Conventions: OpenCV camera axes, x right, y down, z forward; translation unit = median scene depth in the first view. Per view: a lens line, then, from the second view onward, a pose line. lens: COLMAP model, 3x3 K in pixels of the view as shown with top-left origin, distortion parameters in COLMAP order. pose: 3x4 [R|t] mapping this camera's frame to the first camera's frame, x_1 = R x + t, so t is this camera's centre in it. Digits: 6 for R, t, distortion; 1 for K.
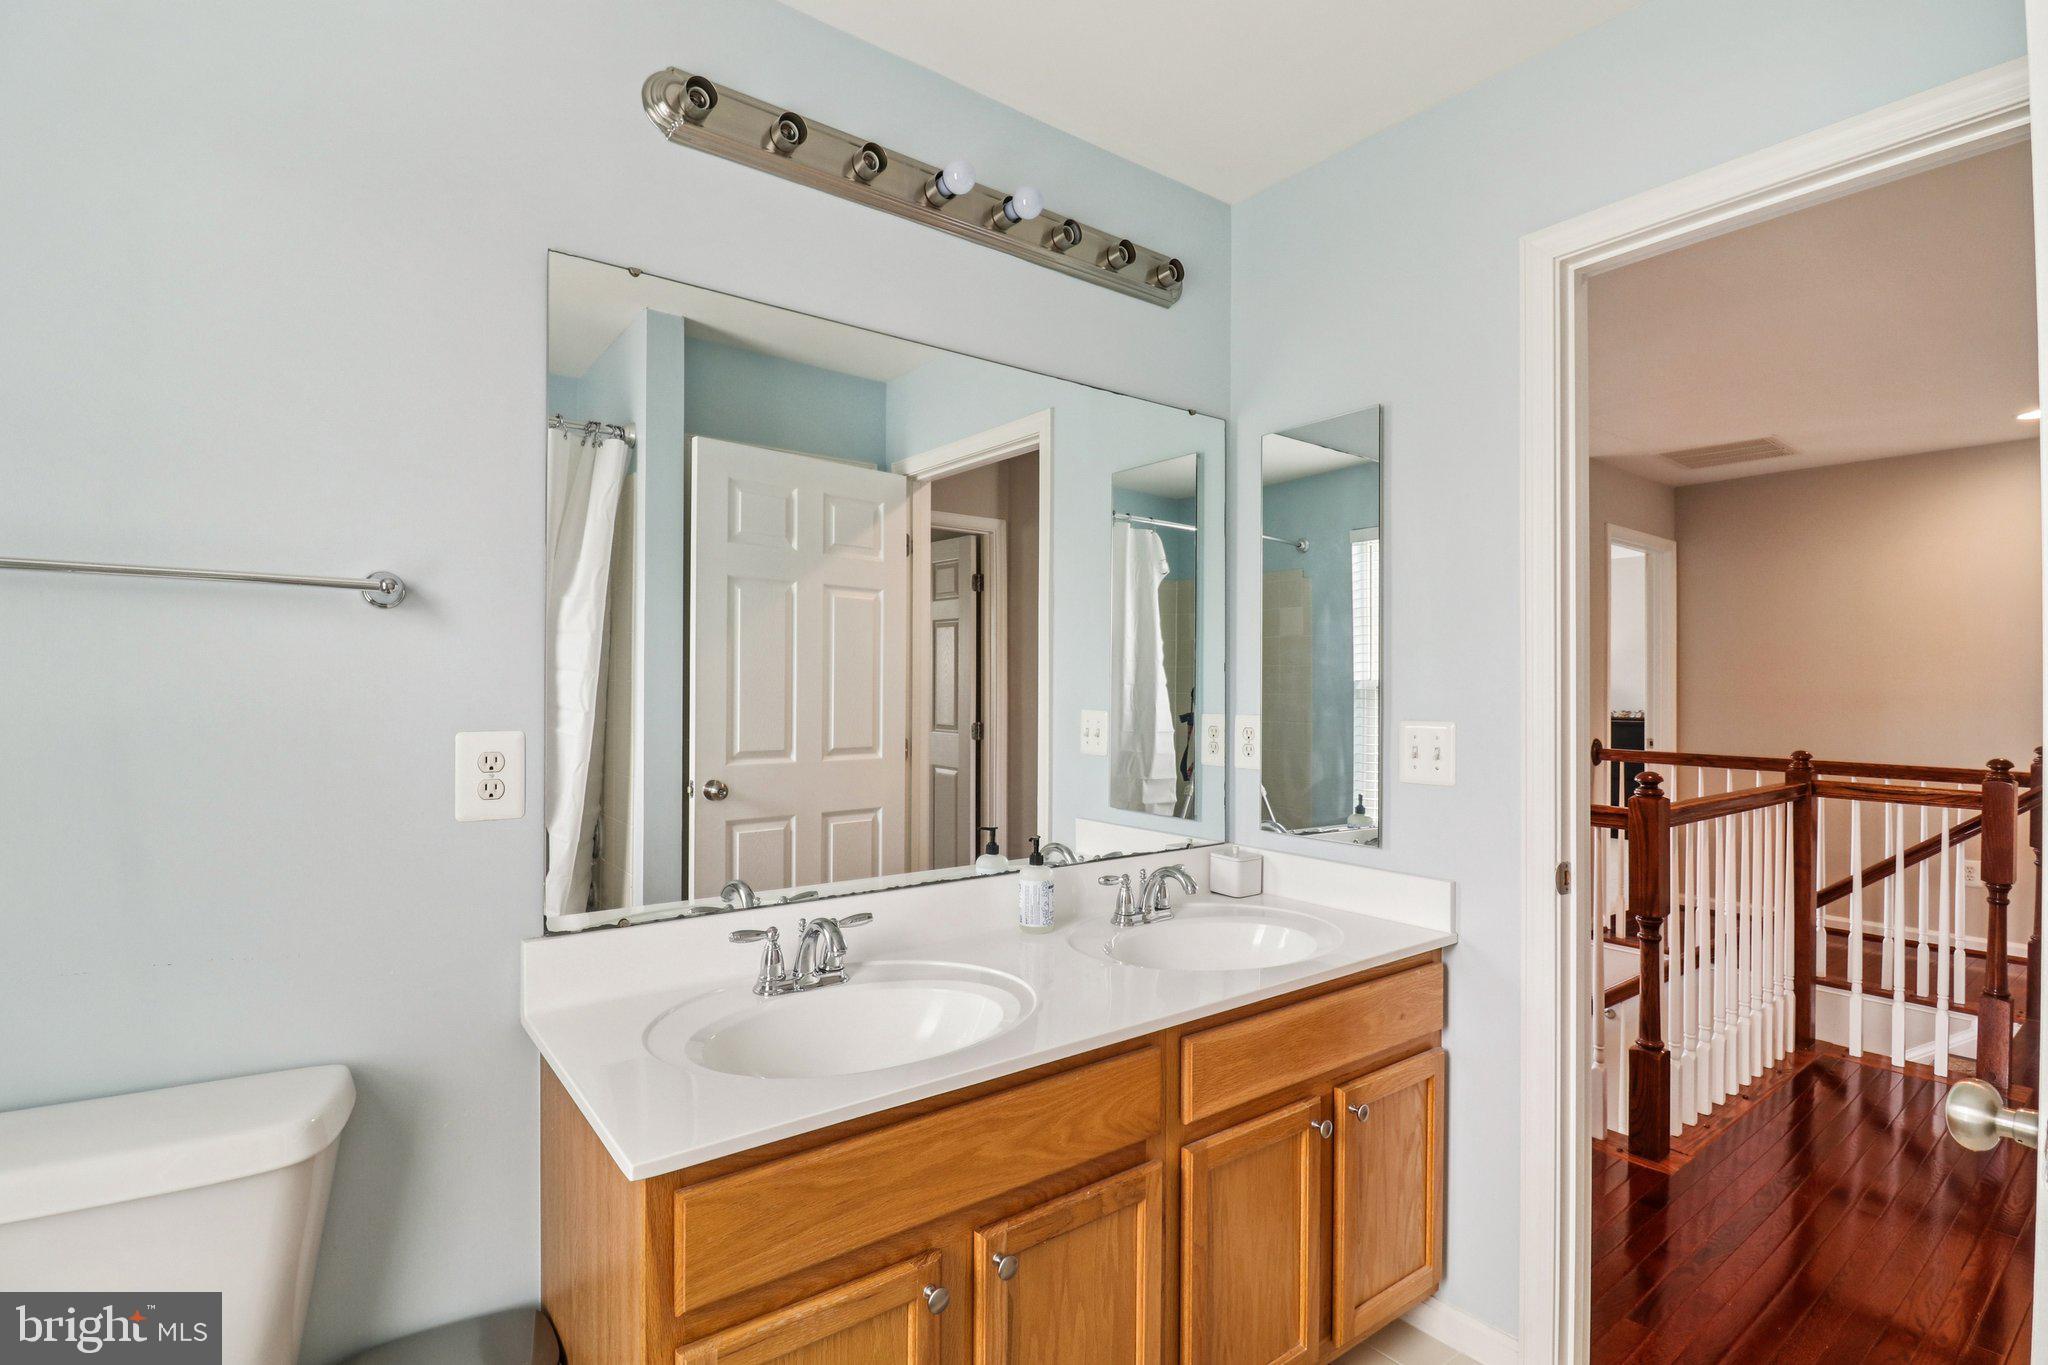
lens RADIAL K [[964.5, 0, 1016.3], [0, 964.5, 682.3], [0, 0, 1]] dist [-0.001087, -0.011749]
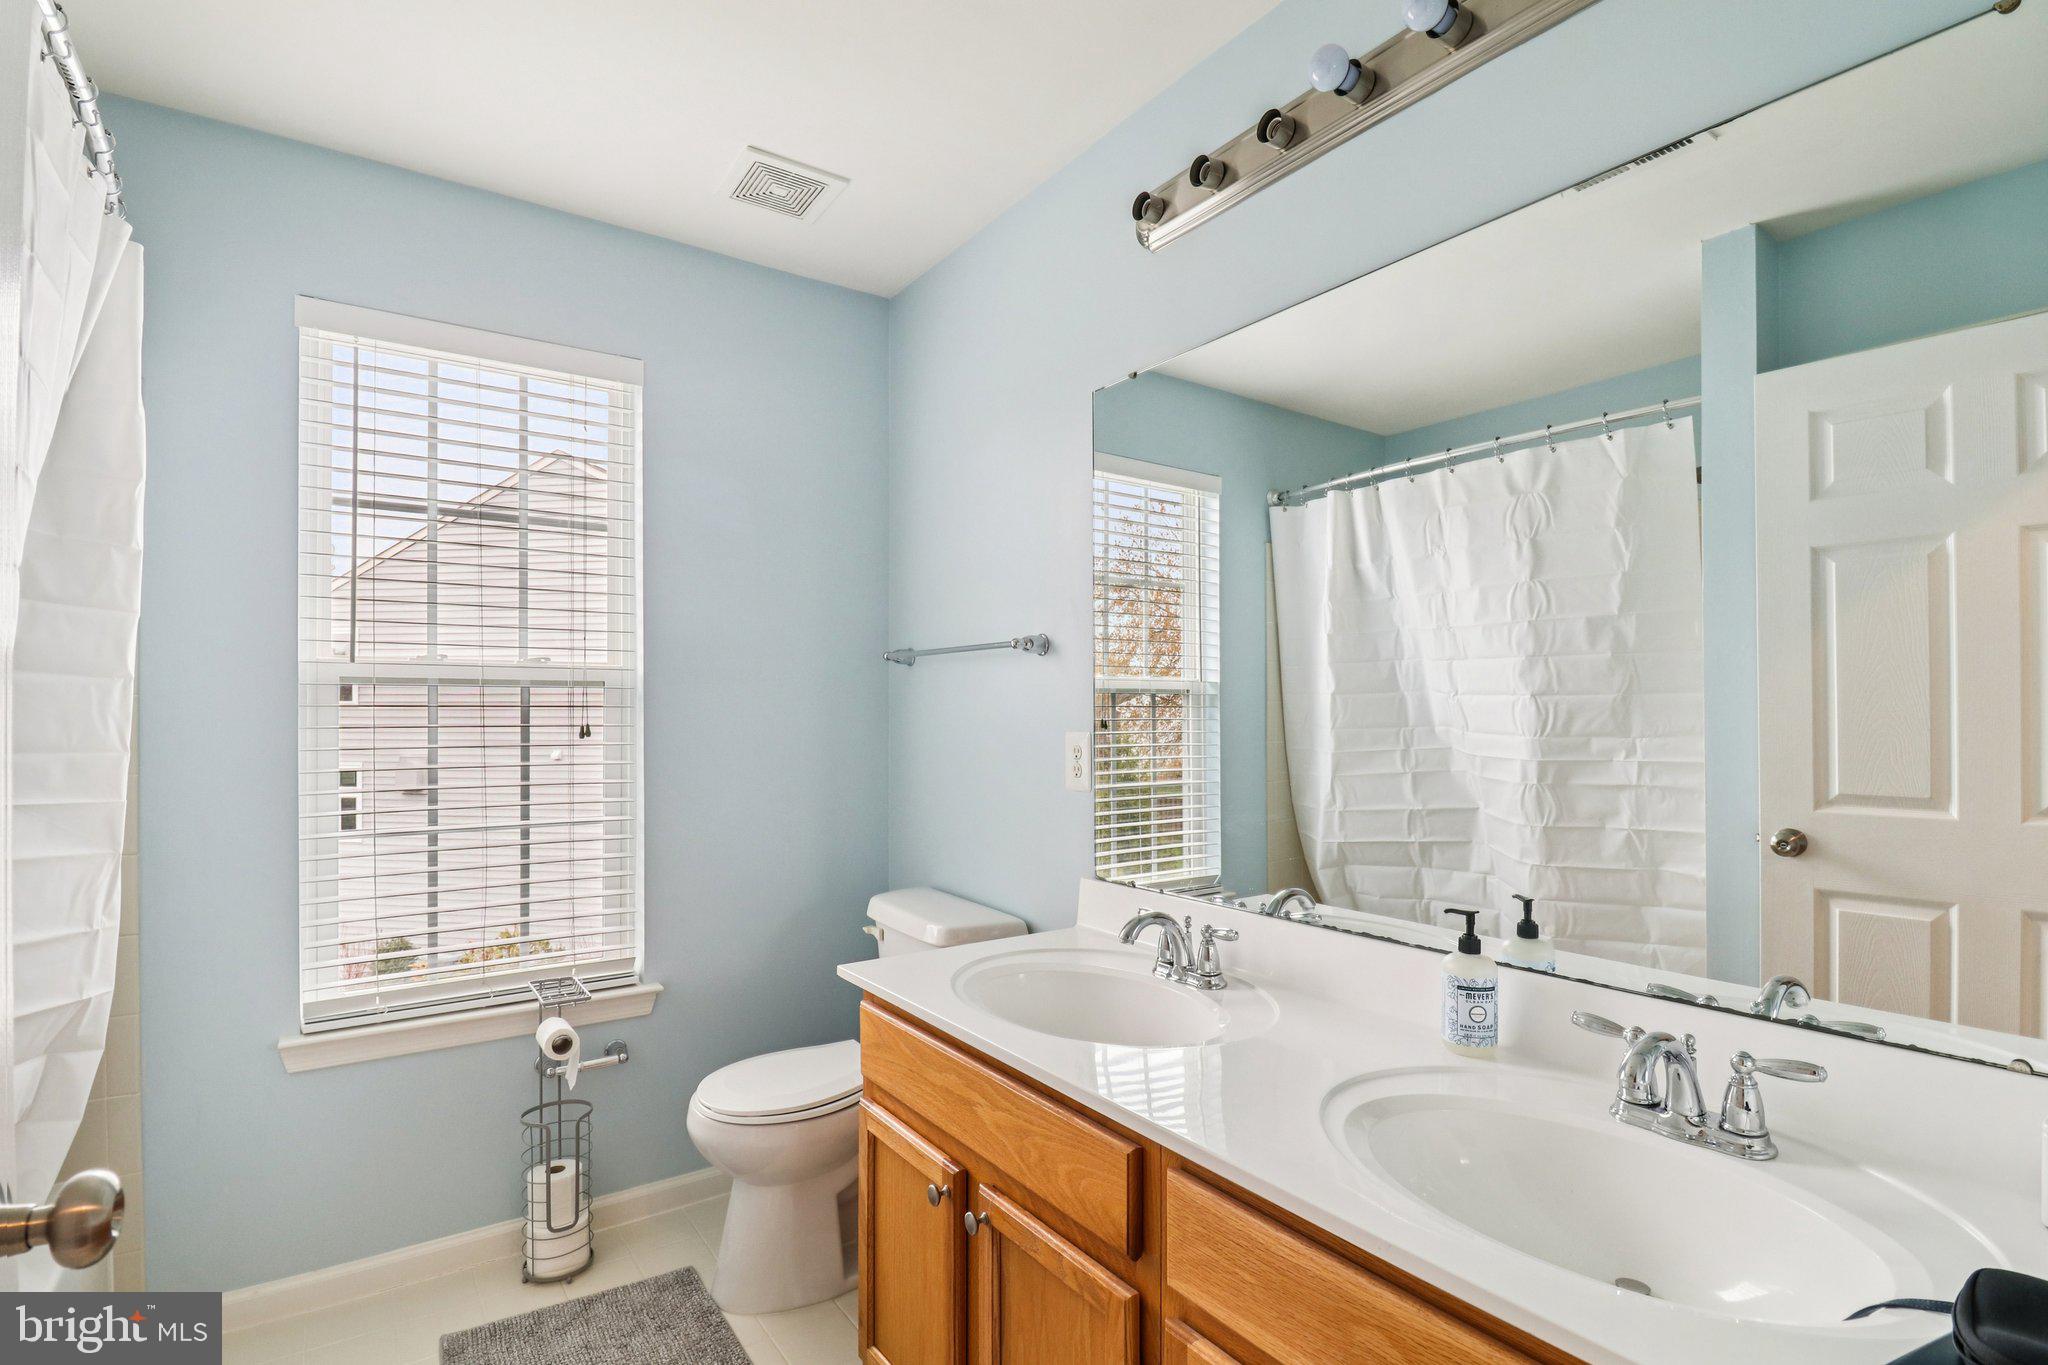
lens RADIAL K [[964.5, 0, 1019.2], [0, 964.5, 700.0], [0, 0, 1]] dist [-0.001087, -0.011749]
pose [[-0.024138, -0.021045, -0.999487, 0.425653], [0.006637, 0.999753, -0.021211, 0.014482], [0.999687, -0.007146, -0.023993, 0.422522]]
